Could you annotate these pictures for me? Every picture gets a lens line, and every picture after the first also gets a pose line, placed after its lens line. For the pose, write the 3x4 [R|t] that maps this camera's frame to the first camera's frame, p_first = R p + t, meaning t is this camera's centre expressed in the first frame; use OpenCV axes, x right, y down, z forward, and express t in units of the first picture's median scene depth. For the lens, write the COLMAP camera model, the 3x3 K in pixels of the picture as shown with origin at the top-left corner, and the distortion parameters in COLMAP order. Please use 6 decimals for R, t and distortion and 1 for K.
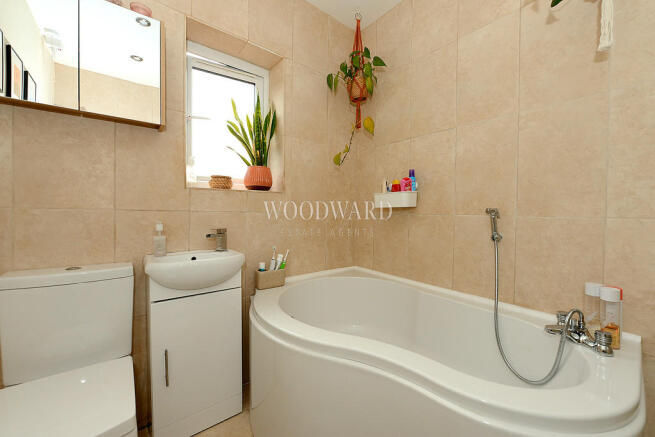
lens RADIAL K [[261.2, 0, 328.9], [0, 261.2, 213.8], [0, 0, 1]] dist [-0.003231, -0.000170]
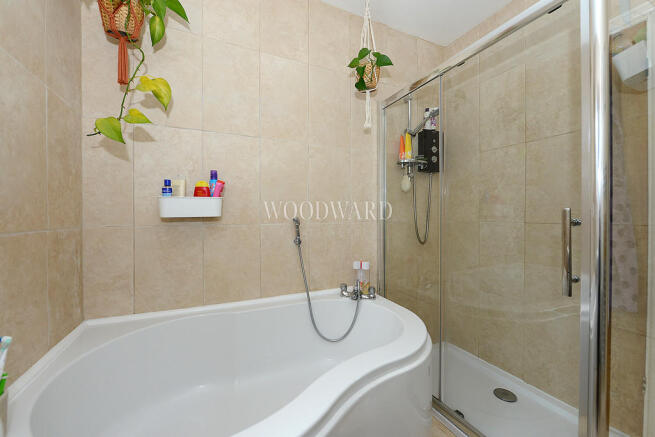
lens RADIAL K [[261.2, 0, 328.6], [0, 261.2, 214.1], [0, 0, 1]] dist [-0.003231, -0.000170]
pose [[0.243346, -0.014068, 0.969837, -0.425140], [0.014290, 0.999838, 0.010918, -0.039266], [-0.969834, 0.011203, 0.243508, 0.480817]]
